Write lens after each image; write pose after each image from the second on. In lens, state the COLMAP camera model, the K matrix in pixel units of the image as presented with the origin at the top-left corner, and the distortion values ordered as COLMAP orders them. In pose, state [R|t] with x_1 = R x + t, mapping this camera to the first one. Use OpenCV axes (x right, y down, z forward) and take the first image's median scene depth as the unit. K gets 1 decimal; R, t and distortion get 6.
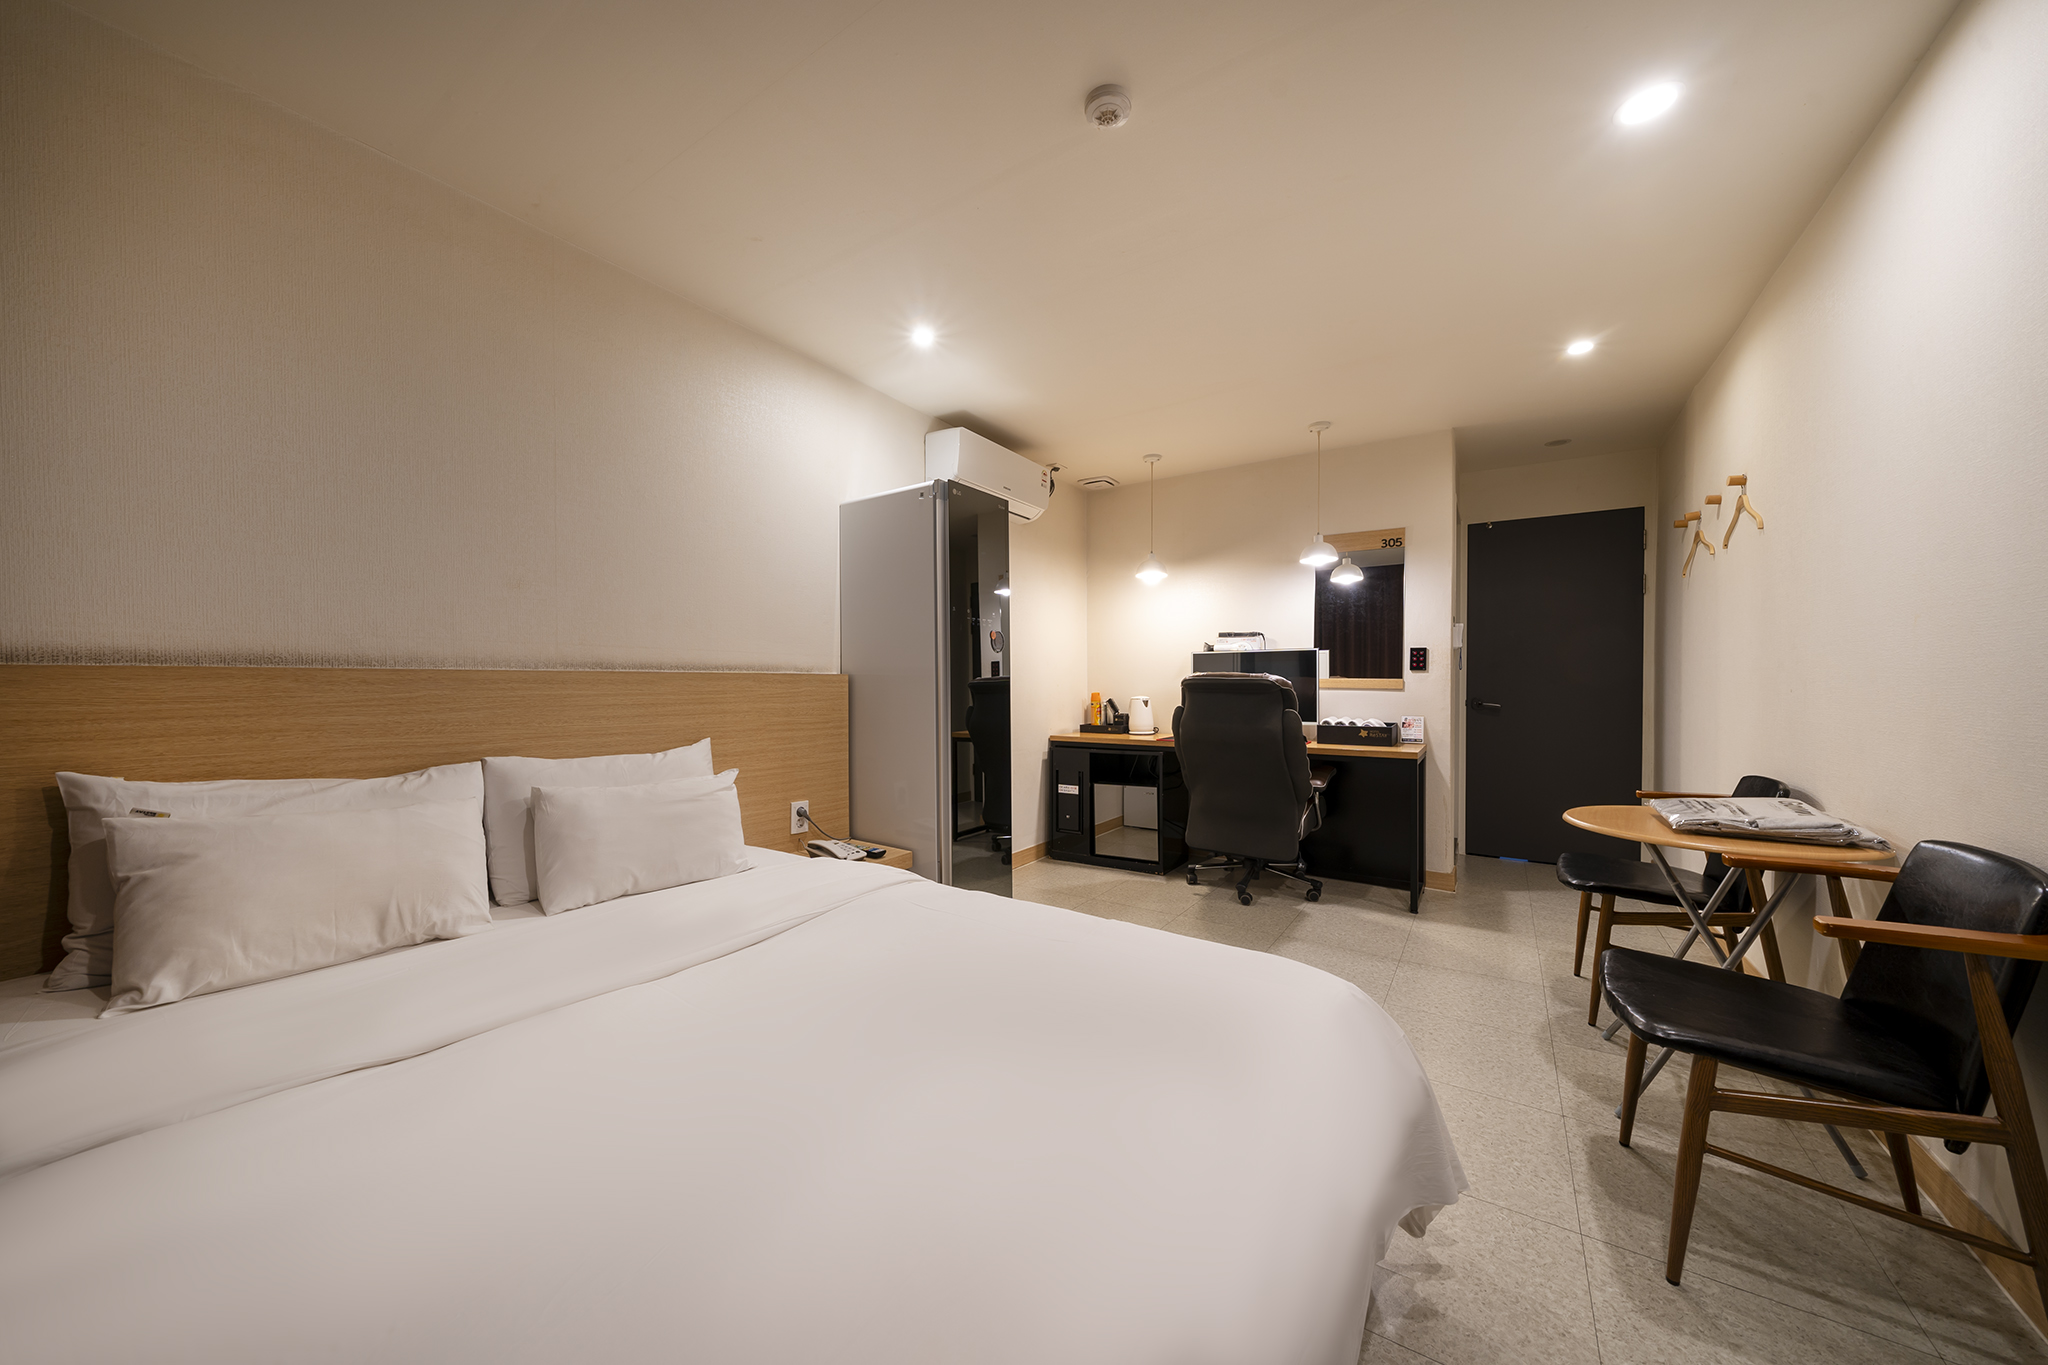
lens RADIAL K [[704.2, 0, 1018.1], [0, 704.2, 685.1], [0, 0, 1]] dist [-0.002637, -0.000185]
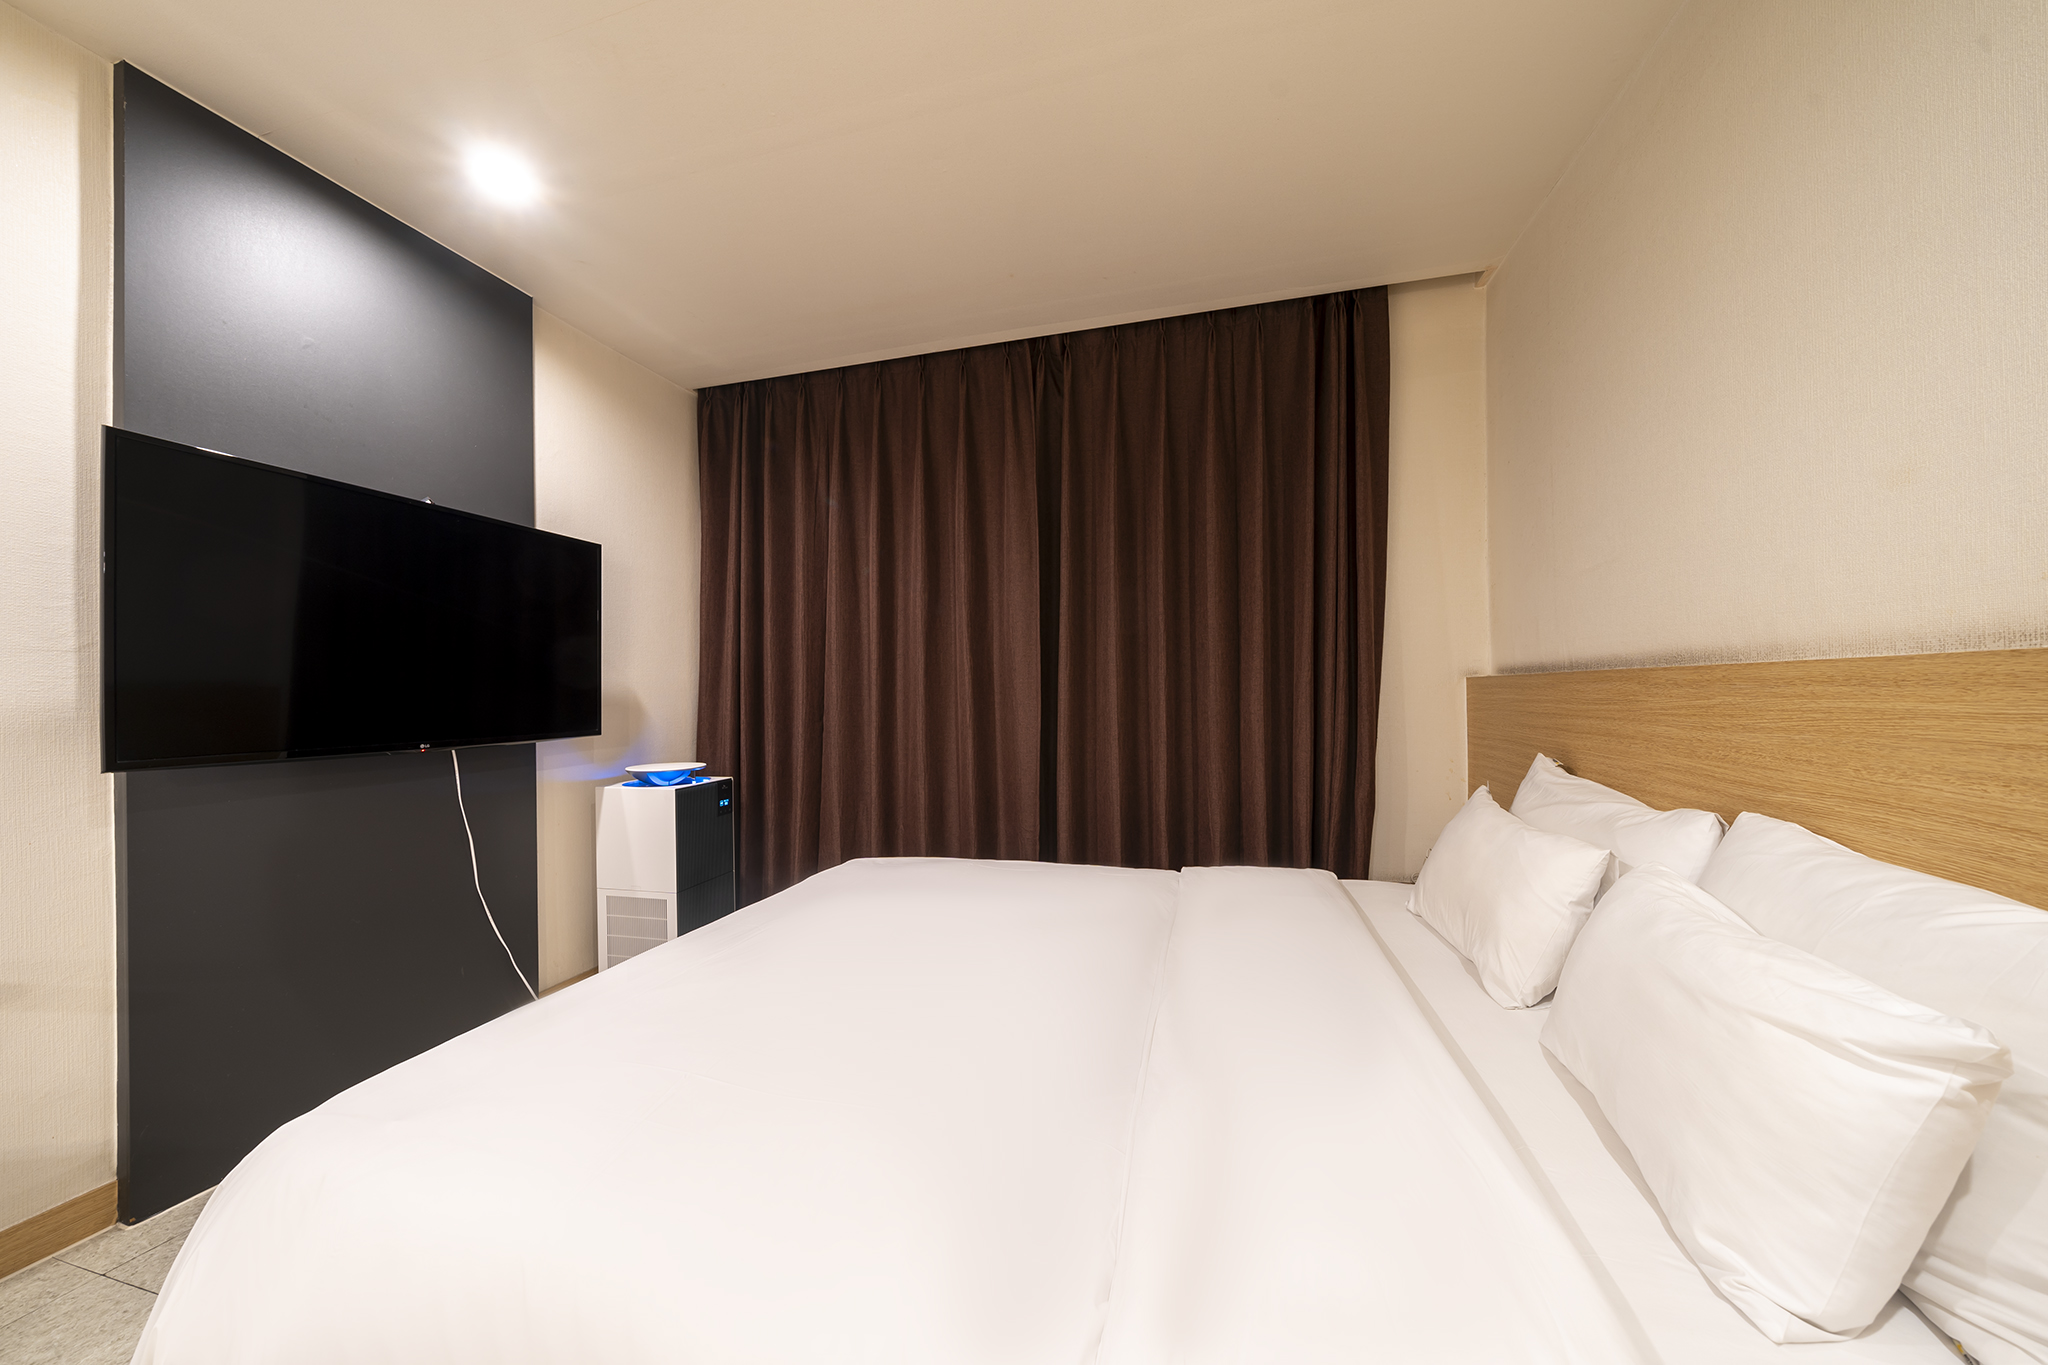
lens RADIAL K [[704.2, 0, 1033.3], [0, 704.2, 684.6], [0, 0, 1]] dist [-0.002637, -0.000185]
pose [[-0.929463, 0.001566, -0.368911, 0.005868], [0.002617, 0.999994, -0.002348, -0.003452], [0.368905, -0.003148, -0.929462, 1.342450]]
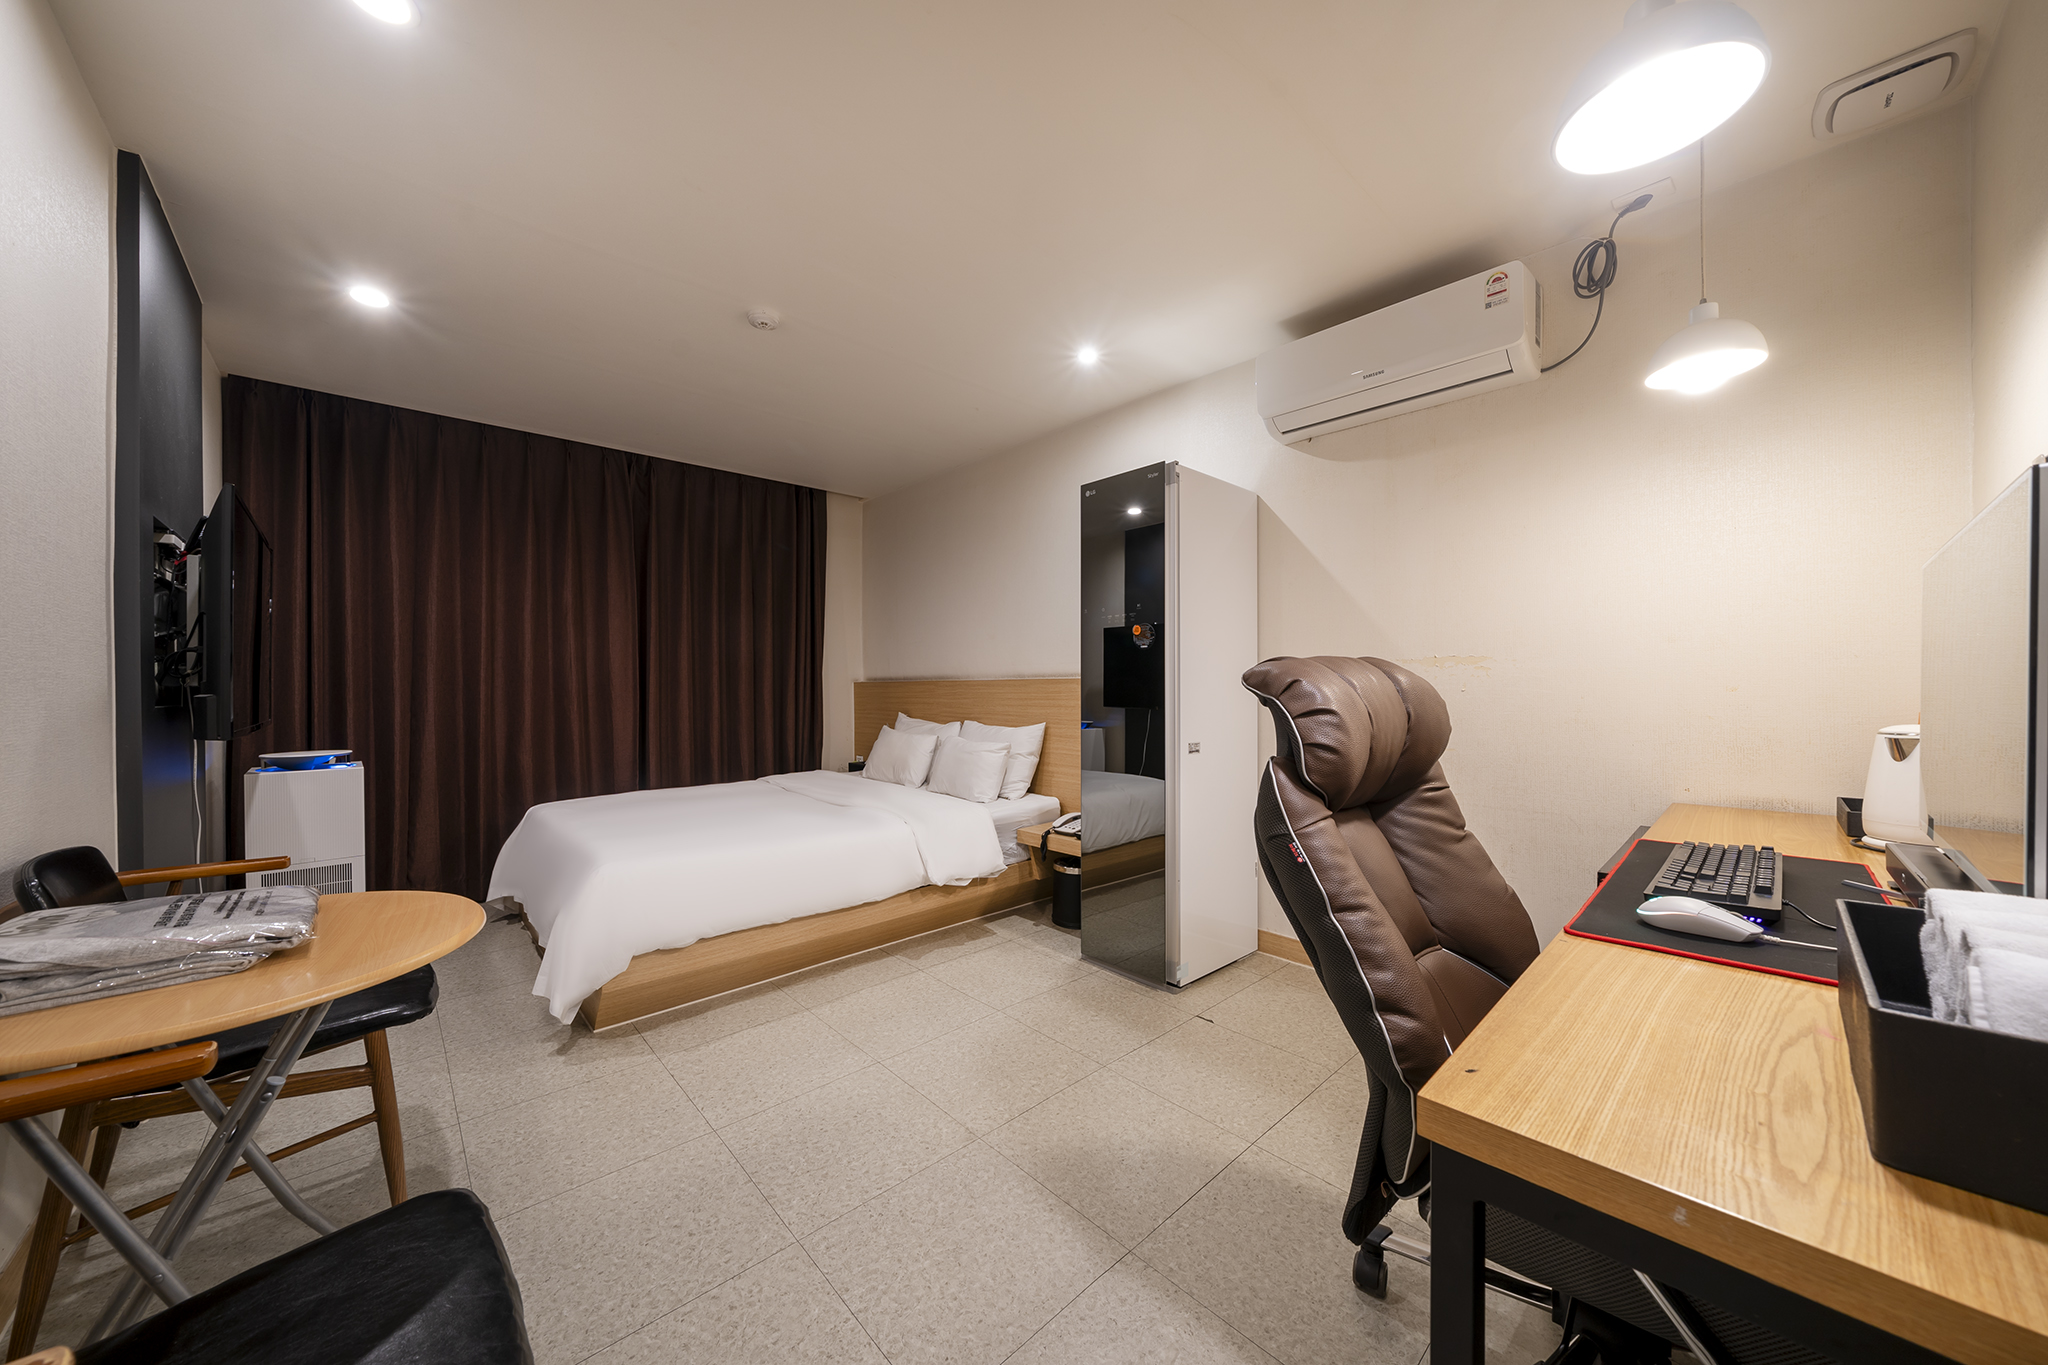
lens RADIAL K [[704.2, 0, 1022.9], [0, 704.2, 688.6], [0, 0, 1]] dist [-0.002637, -0.000185]
pose [[-0.179239, 0.000885, -0.983805, 1.453995], [-0.009254, 0.999954, 0.002585, -0.004858], [0.983762, 0.009567, -0.179223, 1.603937]]
